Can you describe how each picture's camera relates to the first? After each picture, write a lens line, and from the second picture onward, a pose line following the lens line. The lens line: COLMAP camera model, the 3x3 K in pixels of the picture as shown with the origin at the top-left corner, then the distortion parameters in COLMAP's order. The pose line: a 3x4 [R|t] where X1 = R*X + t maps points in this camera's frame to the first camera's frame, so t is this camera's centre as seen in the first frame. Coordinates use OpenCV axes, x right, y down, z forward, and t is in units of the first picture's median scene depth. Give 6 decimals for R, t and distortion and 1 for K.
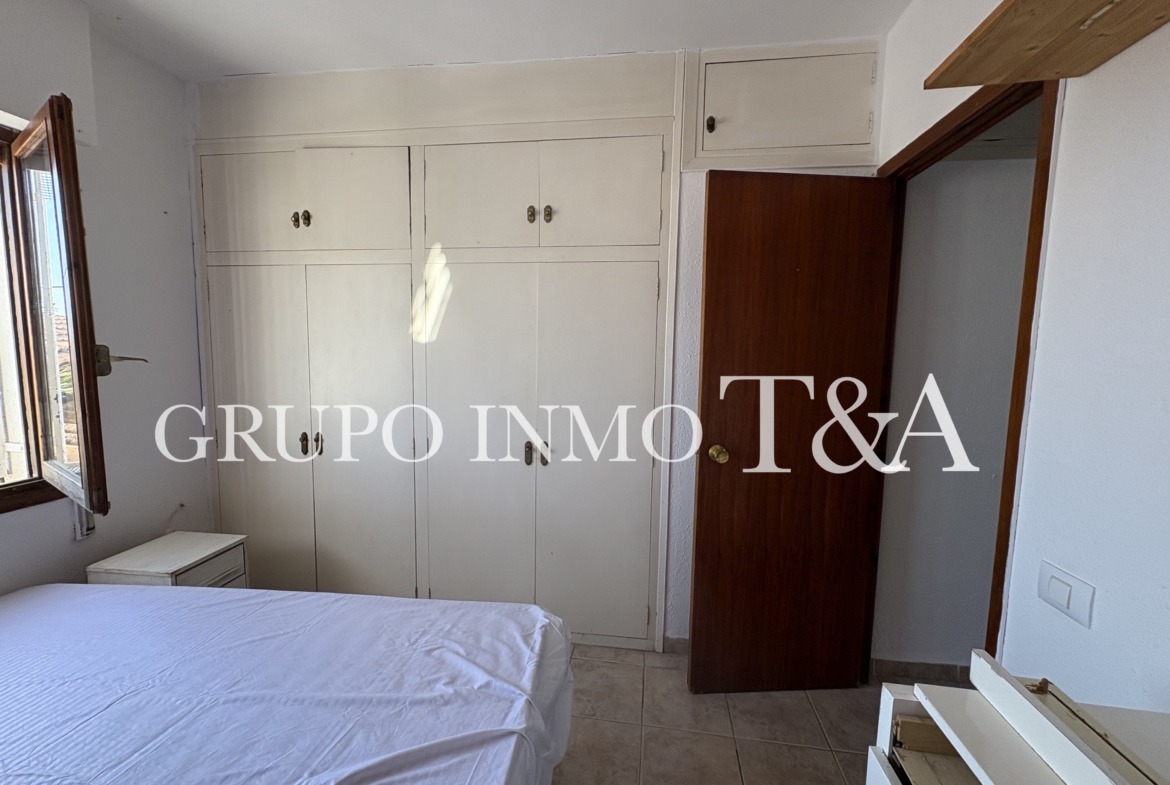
lens RADIAL K [[463.2, 0, 588.7], [0, 463.2, 395.7], [0, 0, 1]] dist [-0.001107, 0.000687]
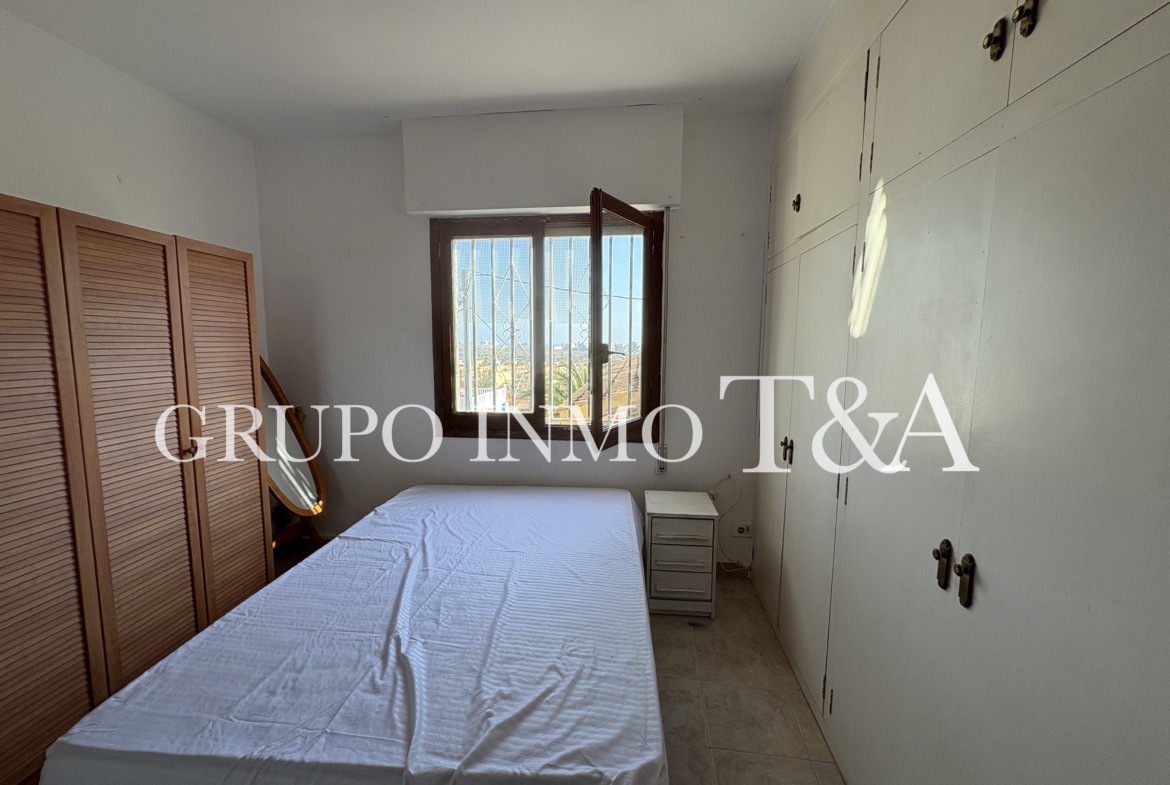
lens RADIAL K [[463.2, 0, 586.4], [0, 463.2, 386.7], [0, 0, 1]] dist [-0.001107, 0.000687]
pose [[0.007390, 0.074337, -0.997206, 0.491223], [-0.108286, 0.991428, 0.073104, -0.071845], [0.994092, 0.107444, 0.015377, 0.908042]]
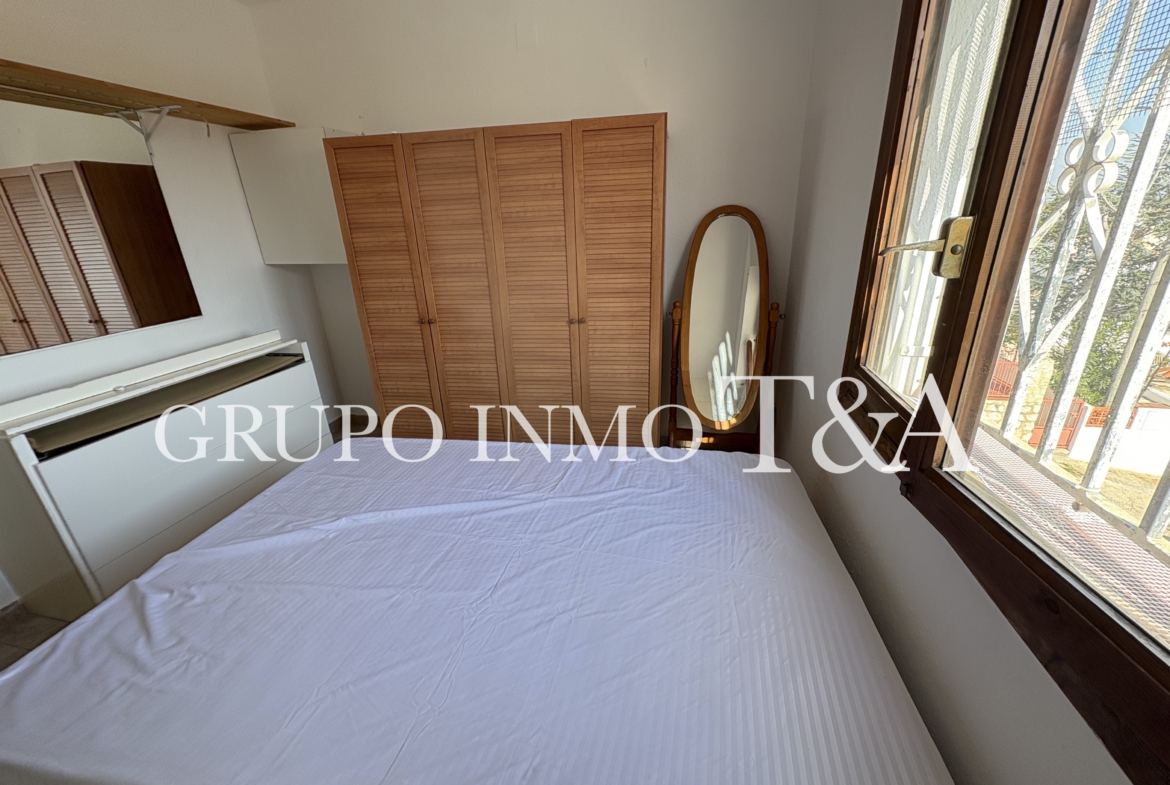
lens RADIAL K [[463.2, 0, 587.3], [0, 463.2, 393.4], [0, 0, 1]] dist [-0.001107, 0.000687]
pose [[-0.996055, -0.015366, 0.087402, -1.033647], [0.024772, 0.897603, 0.440109, -0.145521], [-0.085215, 0.440537, -0.893681, 1.345086]]
